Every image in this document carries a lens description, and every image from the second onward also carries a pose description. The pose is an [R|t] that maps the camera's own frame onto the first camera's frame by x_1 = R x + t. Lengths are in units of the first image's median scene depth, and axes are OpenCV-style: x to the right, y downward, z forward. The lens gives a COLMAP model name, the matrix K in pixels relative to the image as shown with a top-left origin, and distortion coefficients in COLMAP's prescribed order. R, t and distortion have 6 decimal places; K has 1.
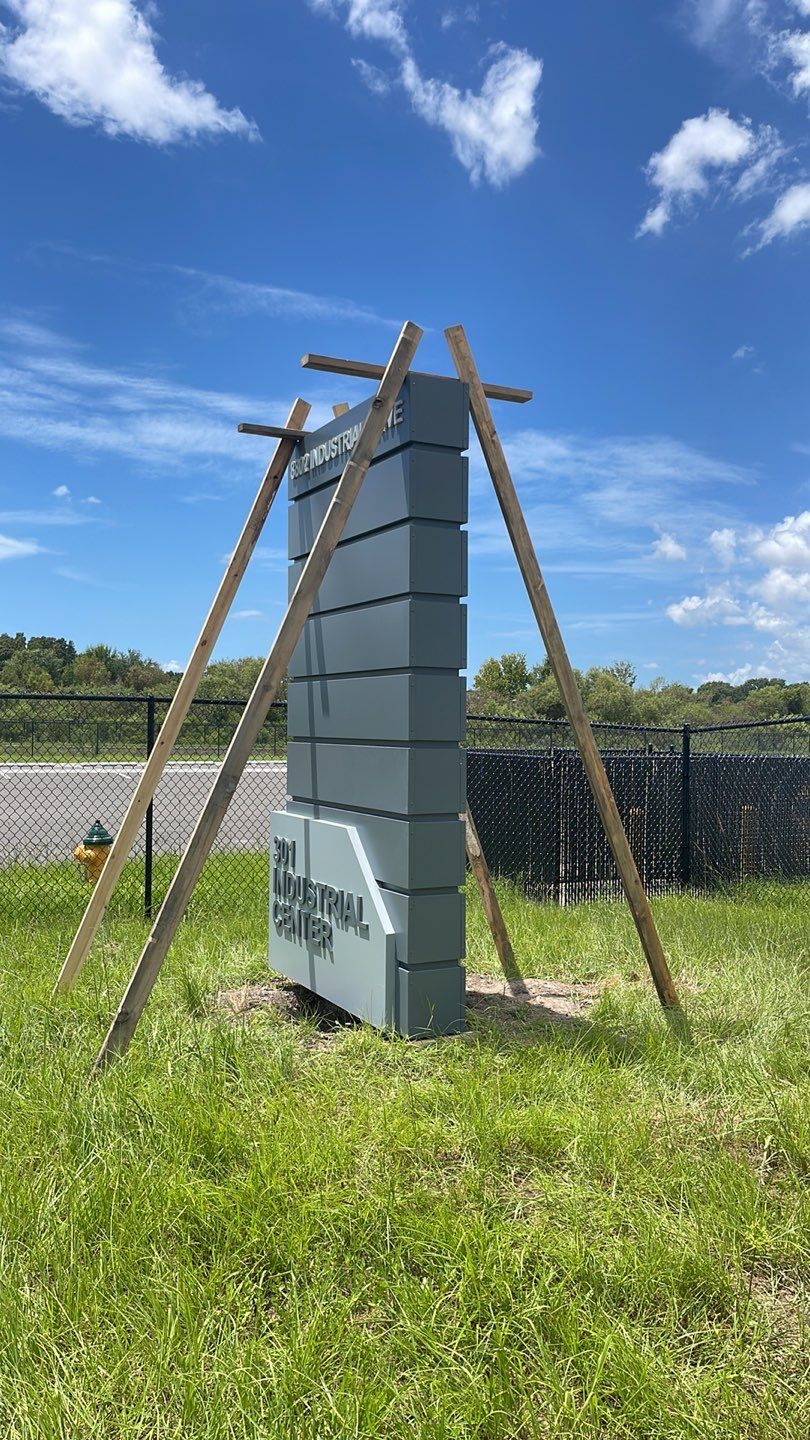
lens RADIAL K [[1199.2, 0, 404.3], [0, 1199.2, 726.6], [0, 0, 1]] dist [-0.006033, -0.001996]
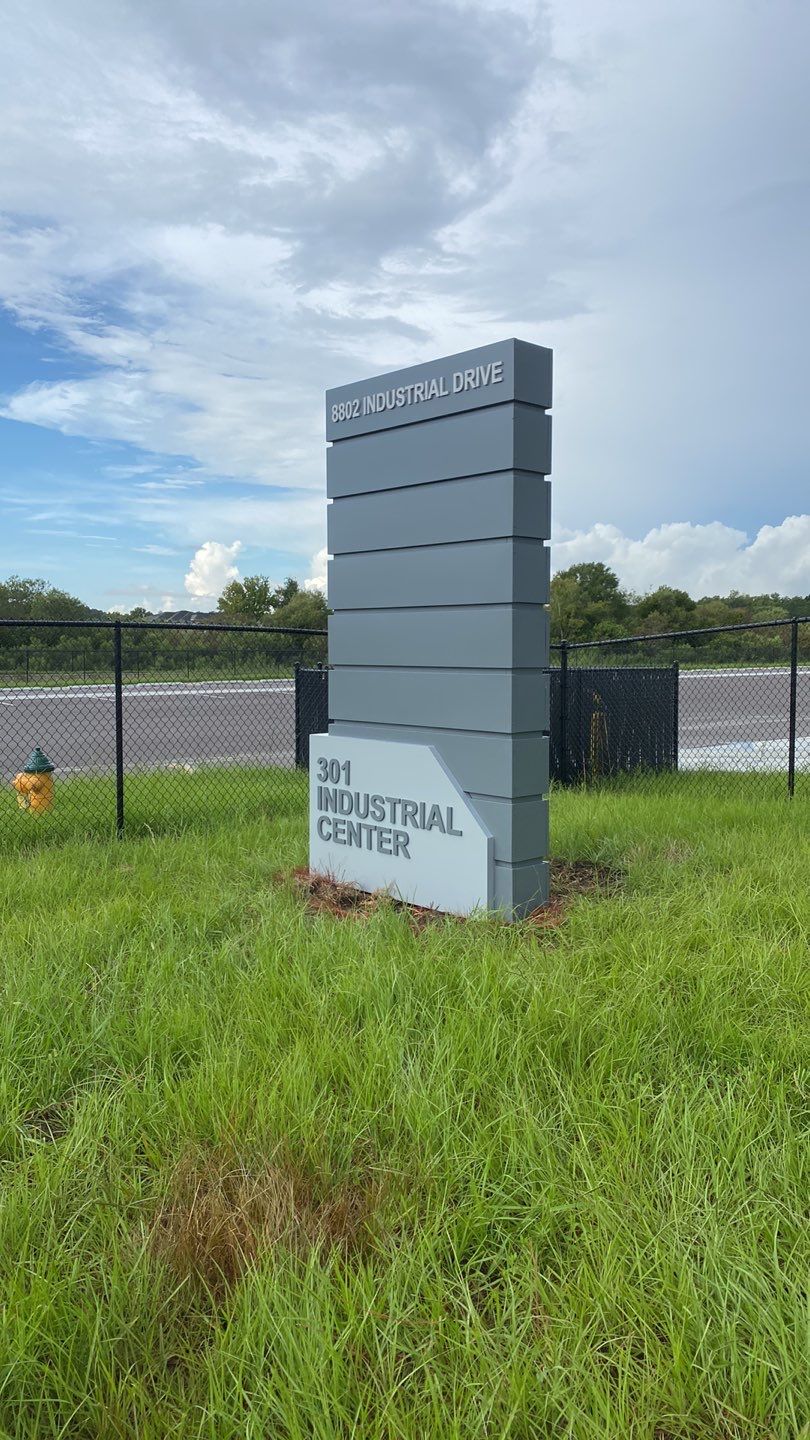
lens RADIAL K [[1199.2, 0, 370.9], [0, 1199.2, 745.0], [0, 0, 1]] dist [-0.006033, -0.001996]
pose [[0.969860, -0.026830, 0.242180, -0.324427], [0.006957, 0.996563, 0.082542, -0.008092], [-0.243562, -0.078369, 0.966714, -0.060598]]
